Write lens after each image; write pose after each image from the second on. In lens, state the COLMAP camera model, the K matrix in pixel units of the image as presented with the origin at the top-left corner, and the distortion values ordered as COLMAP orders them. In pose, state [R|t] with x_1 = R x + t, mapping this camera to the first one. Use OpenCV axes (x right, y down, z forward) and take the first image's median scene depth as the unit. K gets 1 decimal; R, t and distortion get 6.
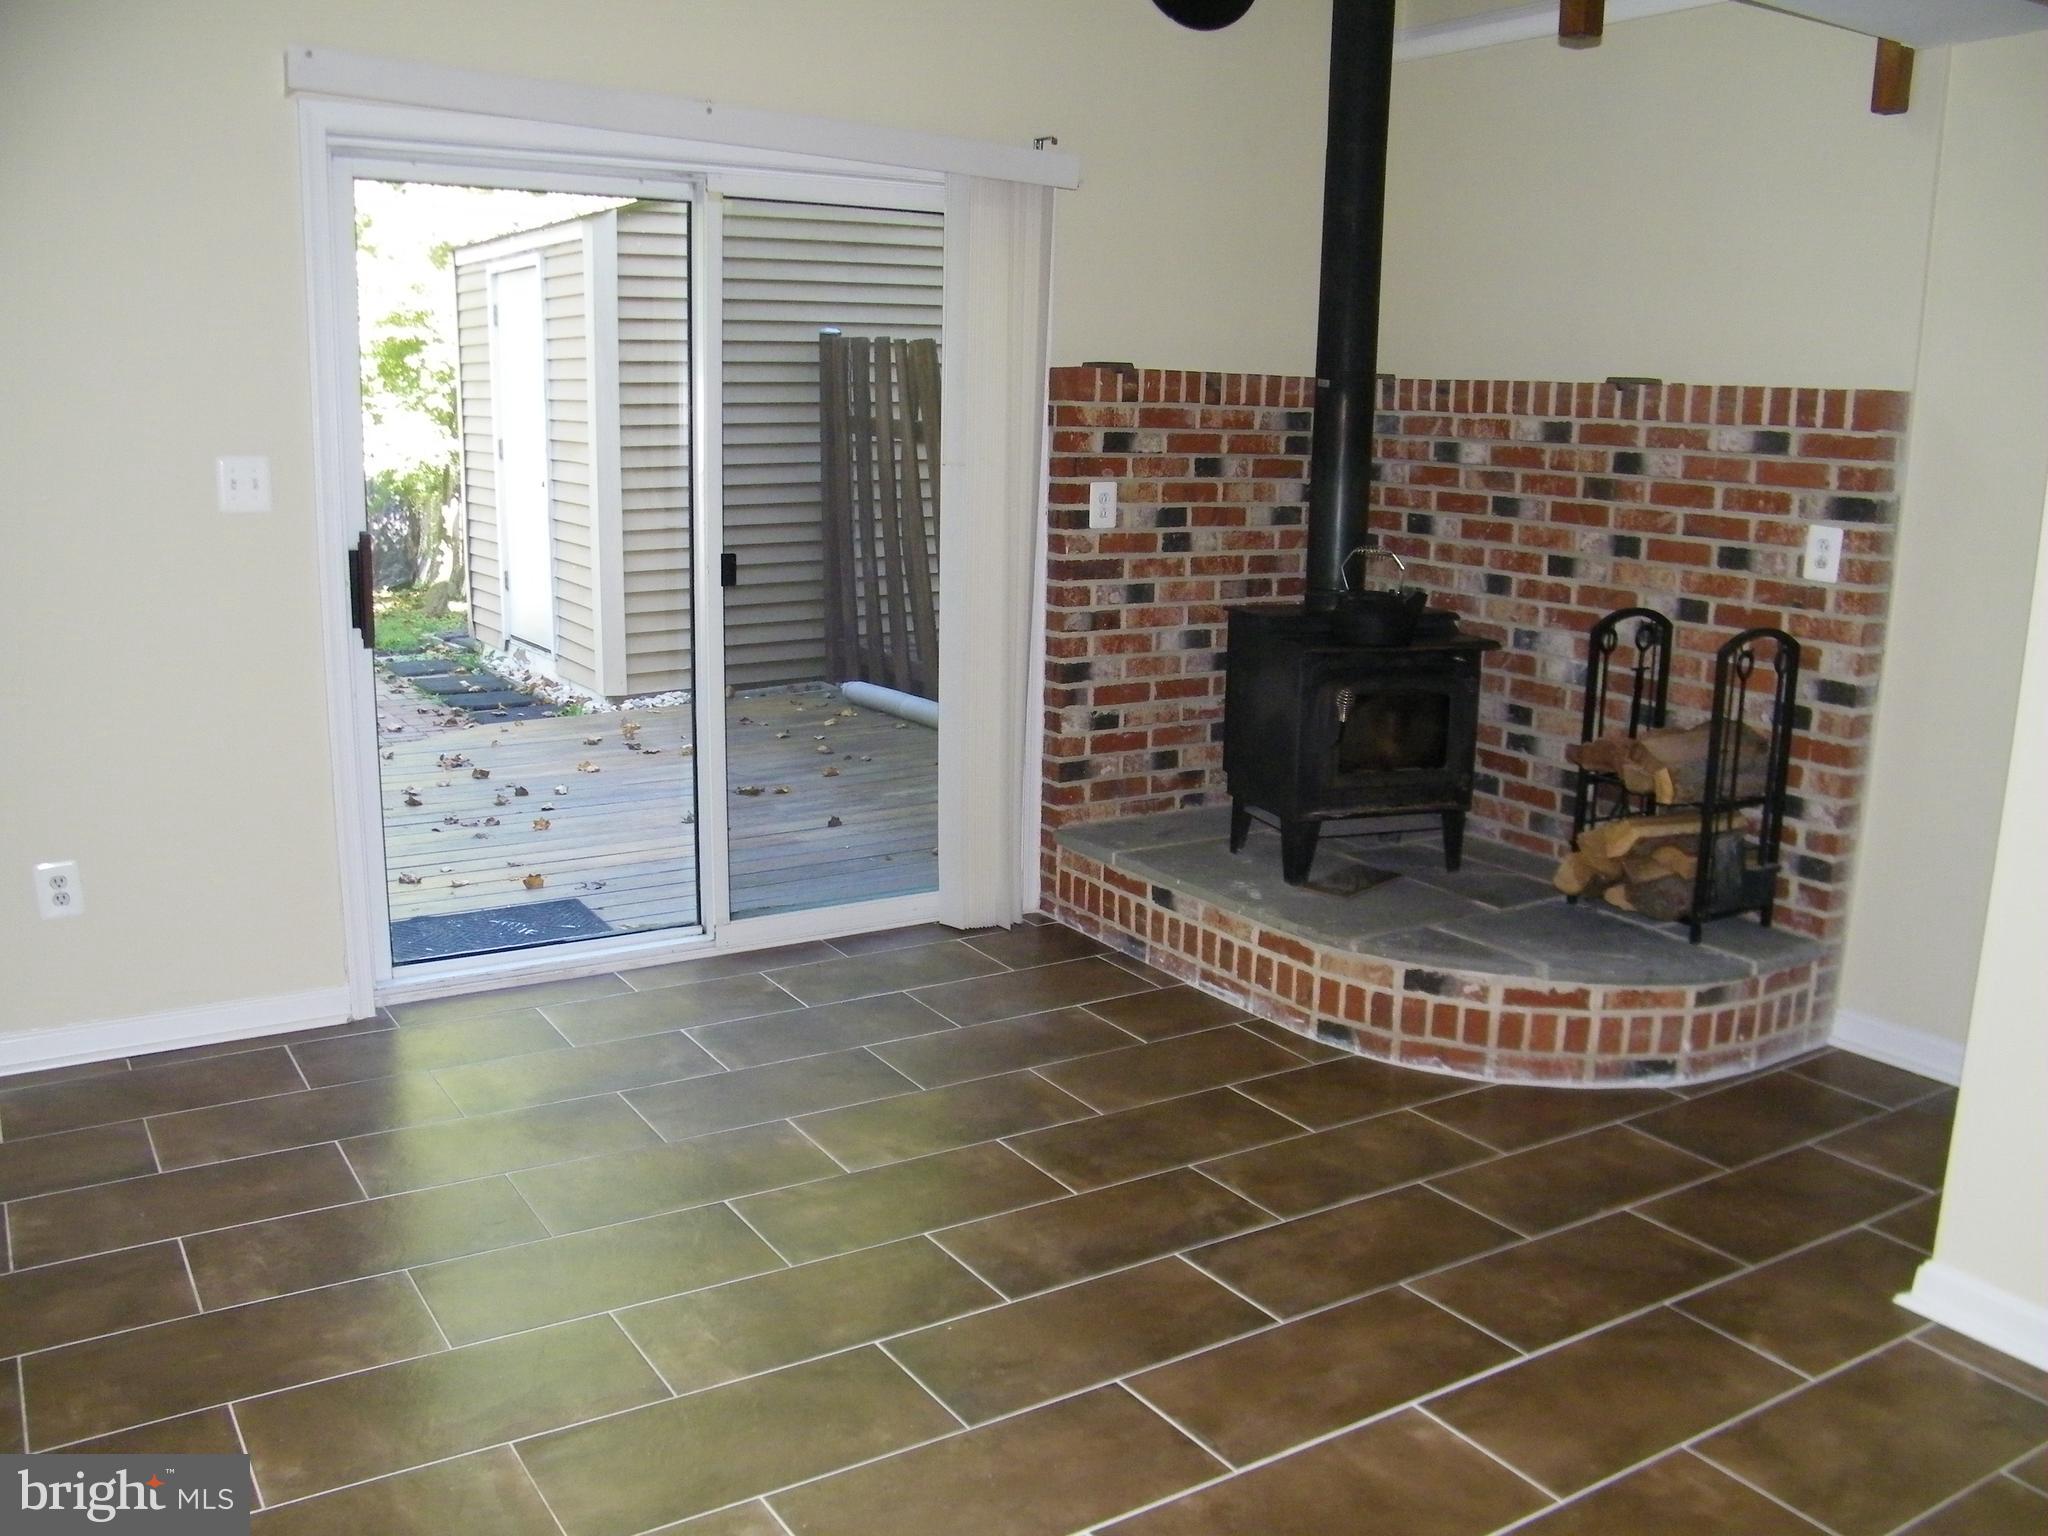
lens RADIAL K [[1757.6, 0, 1064.4], [0, 1757.6, 785.4], [0, 0, 1]] dist [-0.184268, 0.178604]
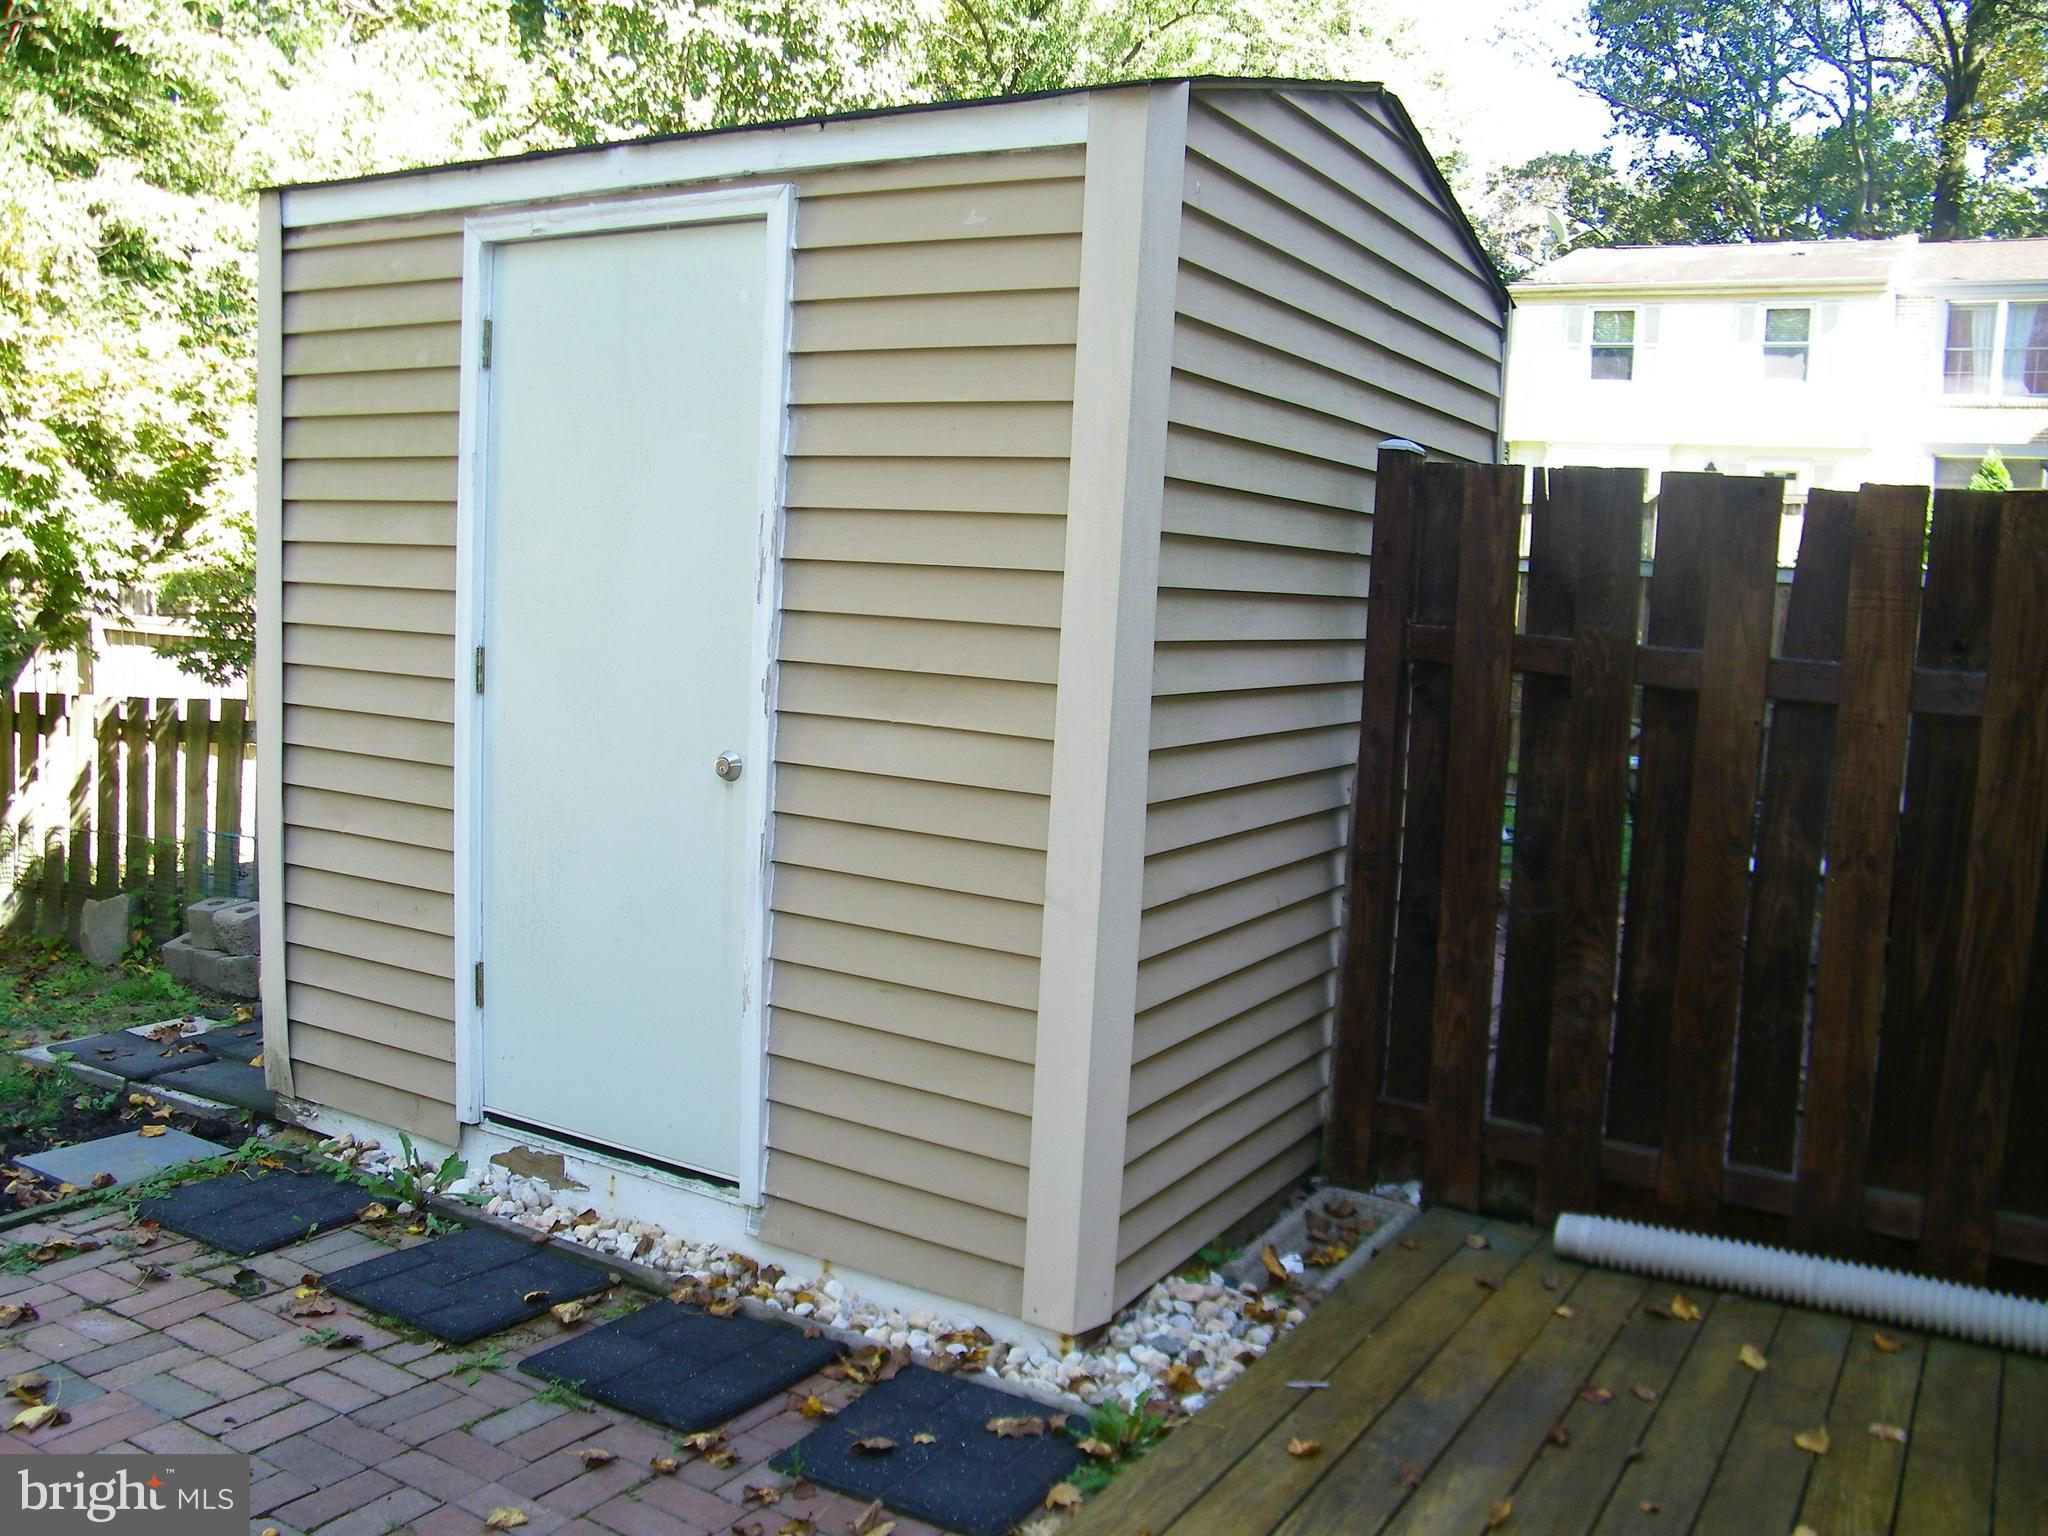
lens RADIAL K [[1757.6, 0, 1064.4], [0, 1757.6, 785.4], [0, 0, 1]] dist [-0.184268, 0.178604]
pose [[0.894769, -0.016813, 0.446213, -0.428670], [0.059309, 0.994912, -0.081441, -0.139770], [-0.442574, 0.099335, 0.891213, 0.636186]]
